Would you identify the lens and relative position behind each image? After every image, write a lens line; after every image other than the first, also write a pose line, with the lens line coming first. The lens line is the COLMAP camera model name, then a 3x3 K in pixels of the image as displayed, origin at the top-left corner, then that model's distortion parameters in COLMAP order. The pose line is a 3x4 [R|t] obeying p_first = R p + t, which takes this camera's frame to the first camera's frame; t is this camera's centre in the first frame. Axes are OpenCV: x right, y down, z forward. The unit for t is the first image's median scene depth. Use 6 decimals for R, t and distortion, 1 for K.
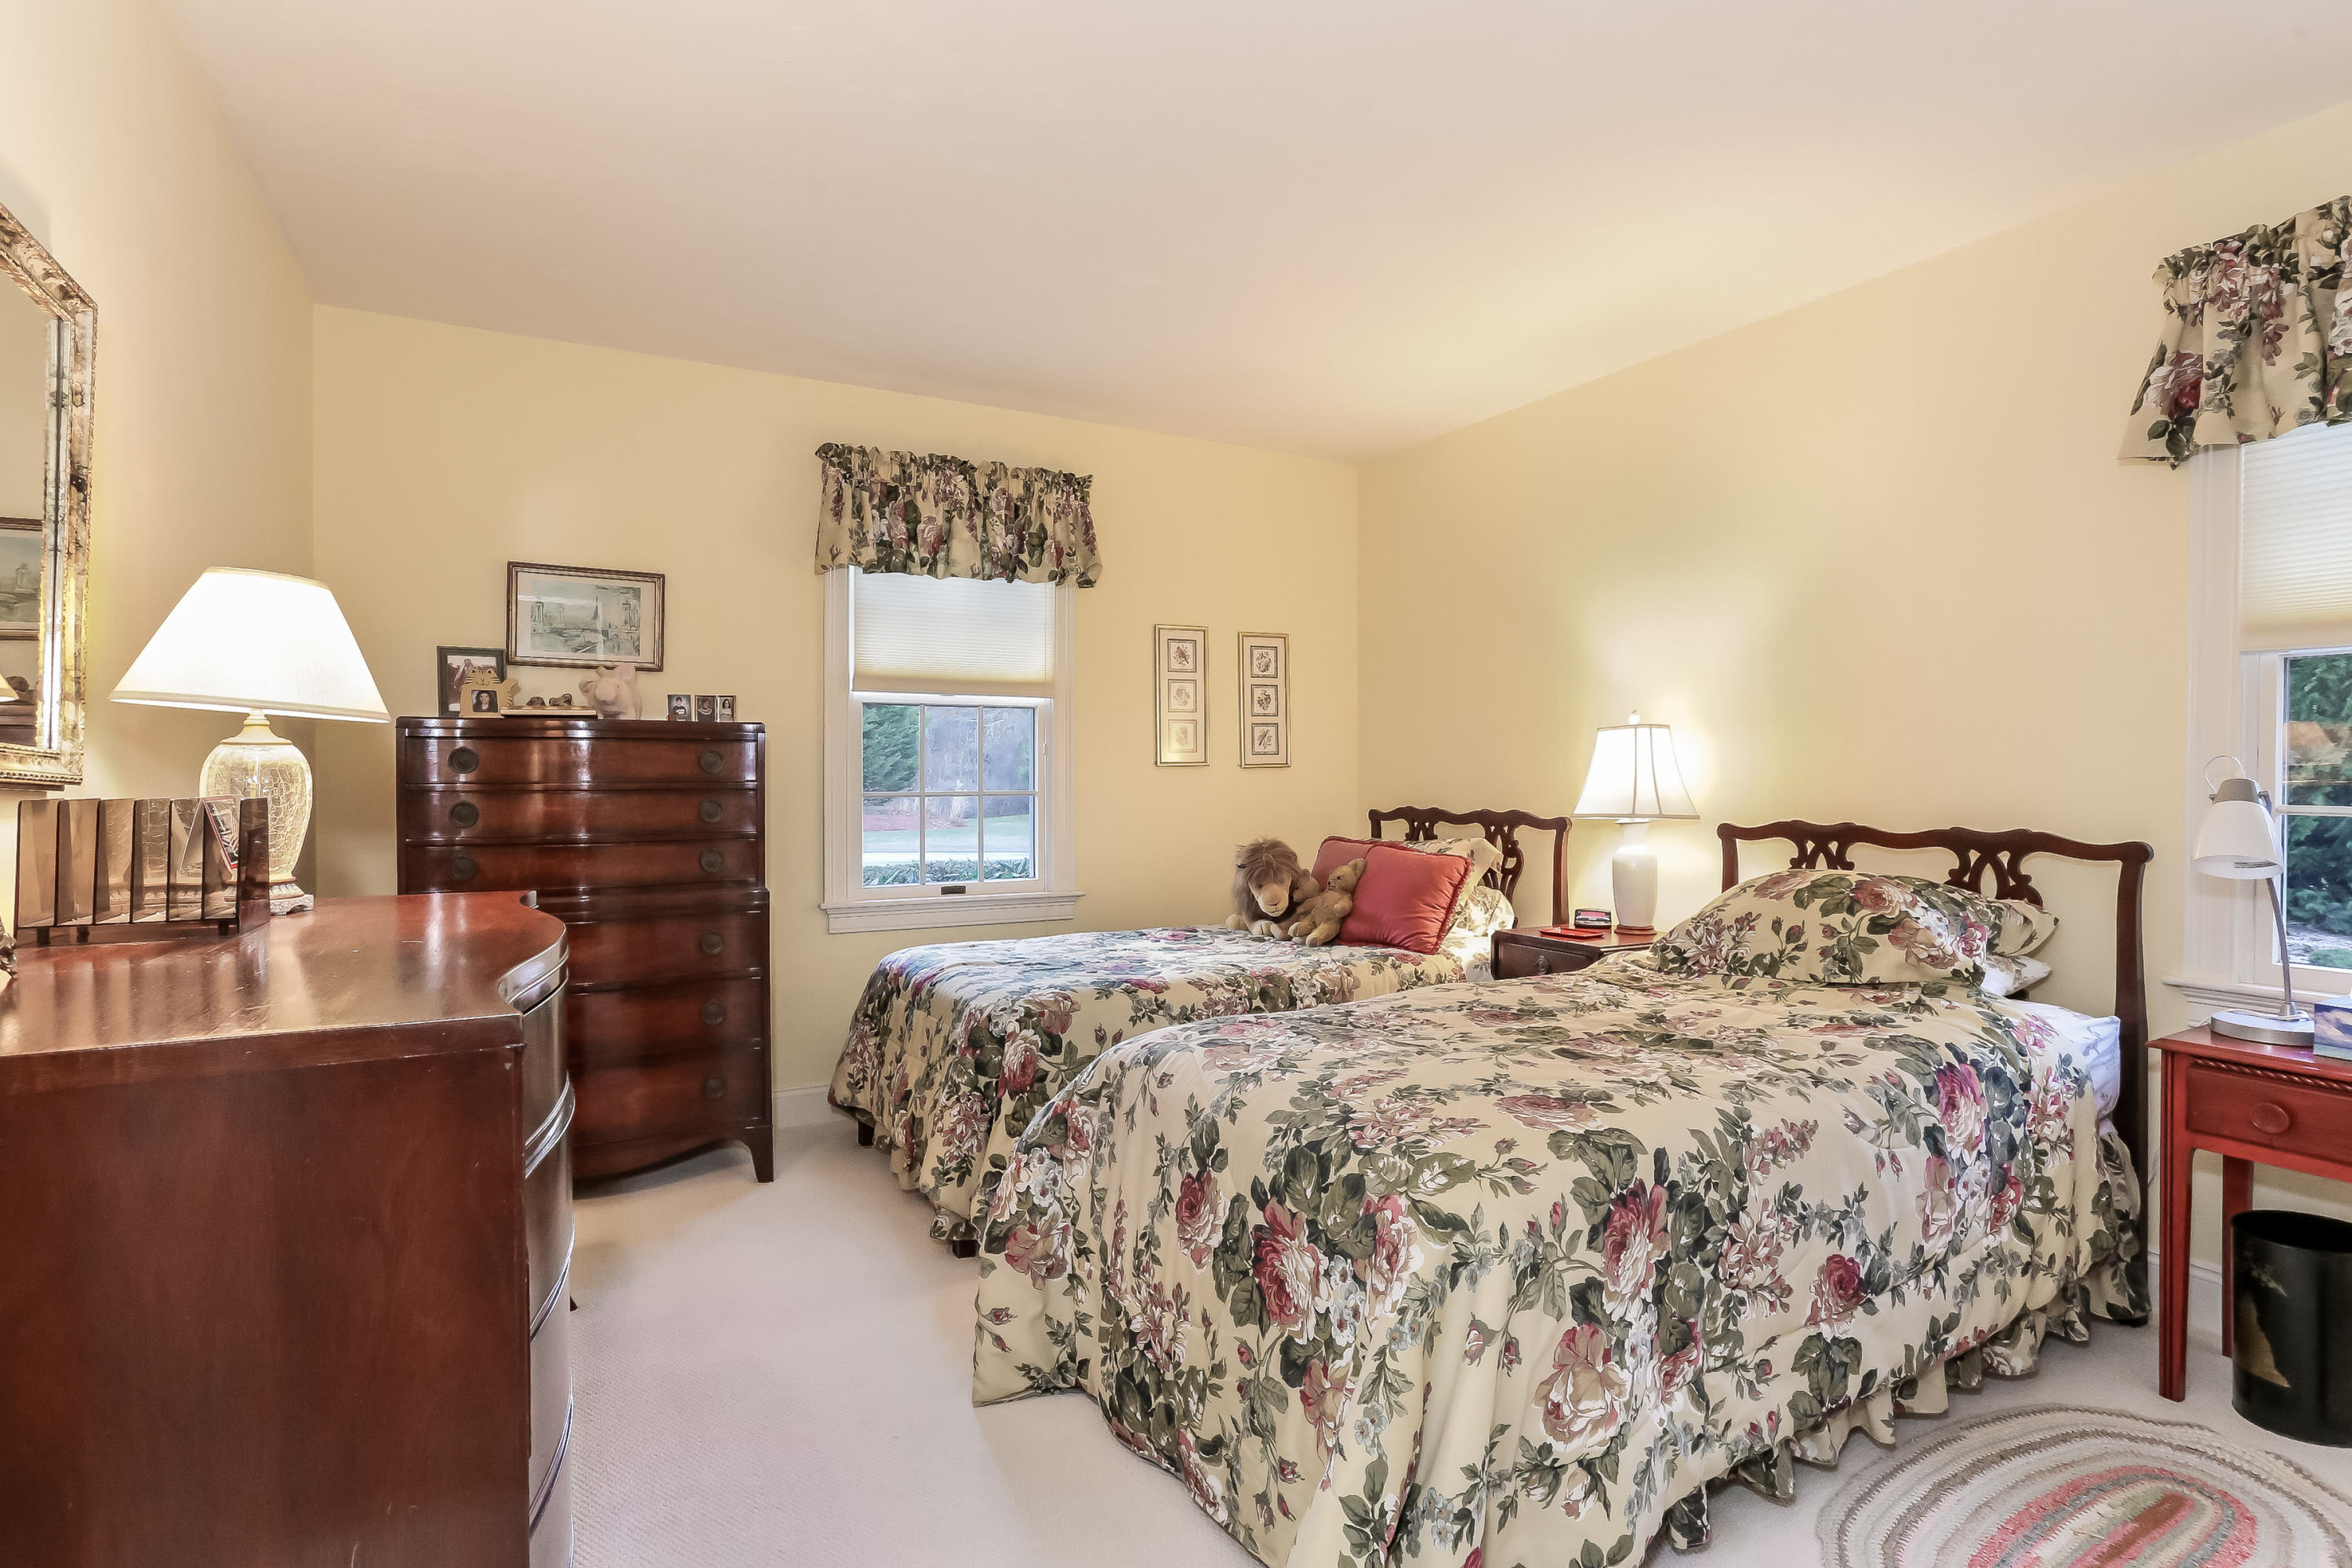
lens RADIAL K [[1148.8, 0, 1176.0], [0, 1148.8, 784.0], [0, 0, 1]] dist [-0.055219, 0.032567]
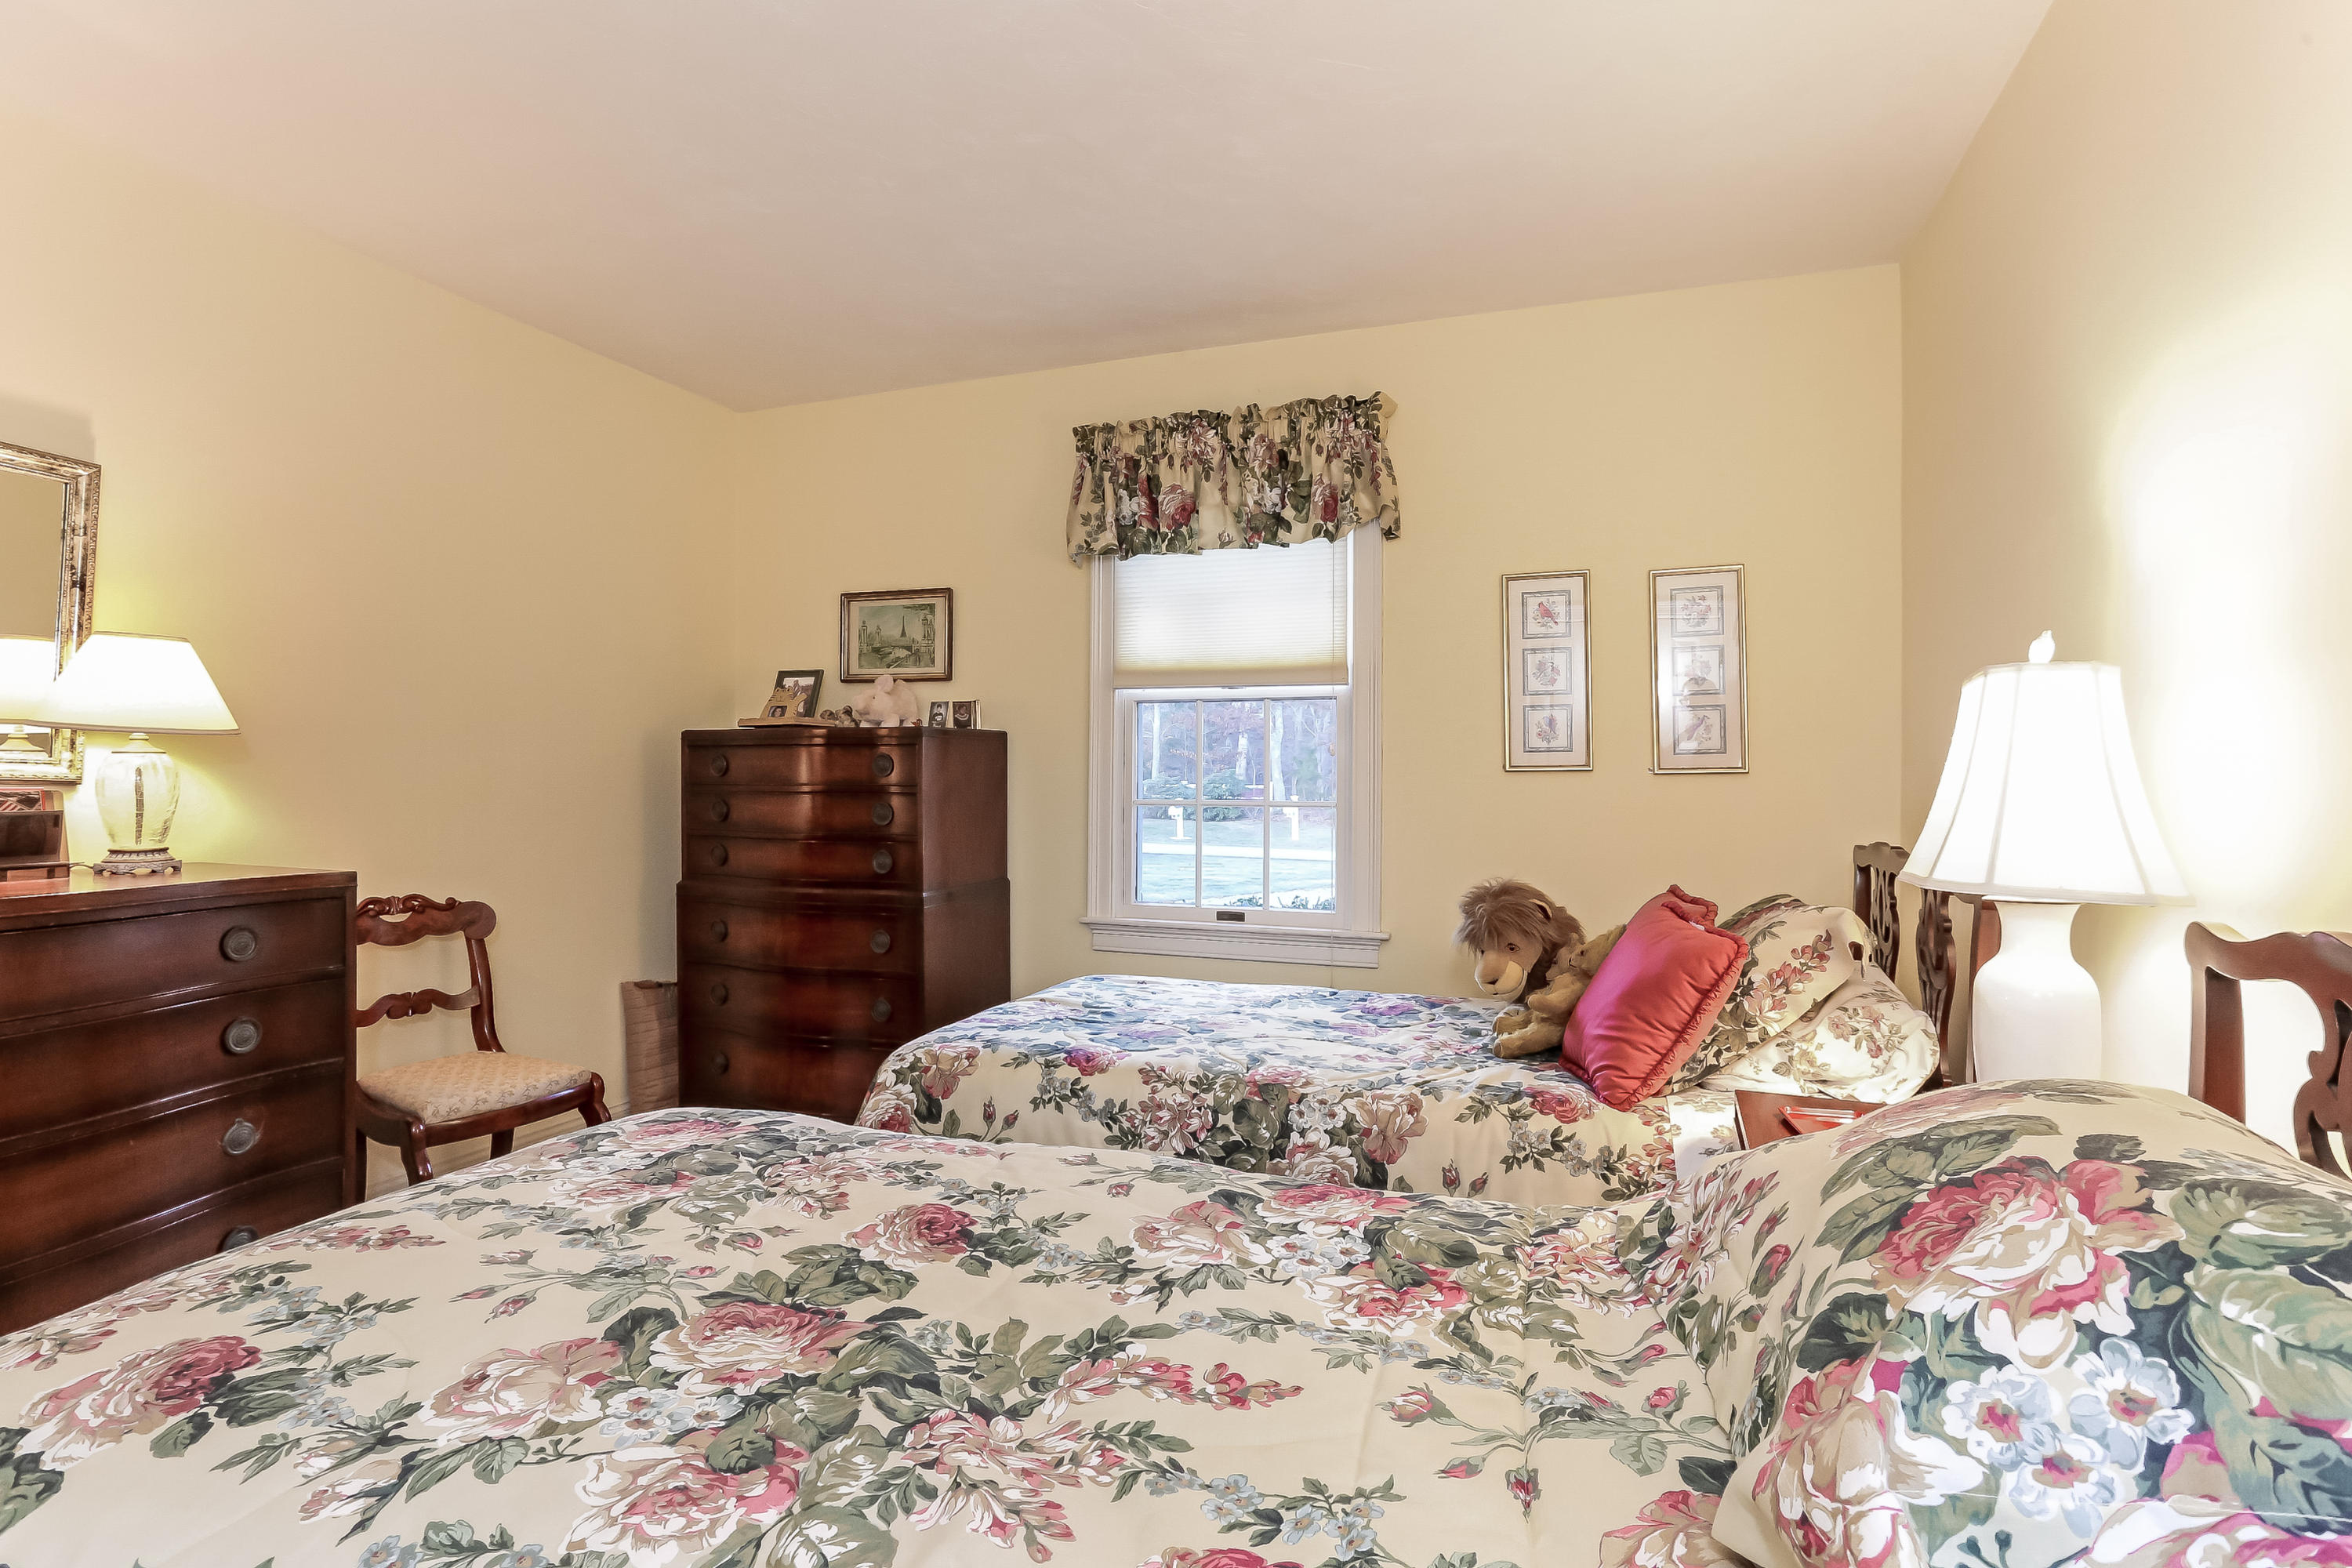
lens RADIAL K [[1148.8, 0, 1176.0], [0, 1148.8, 784.0], [0, 0, 1]] dist [-0.055219, 0.032567]
pose [[0.654732, 0.008045, -0.755818, 0.453311], [-0.013686, 0.999906, -0.001213, -0.004637], [0.755737, 0.011138, 0.654780, 0.434581]]
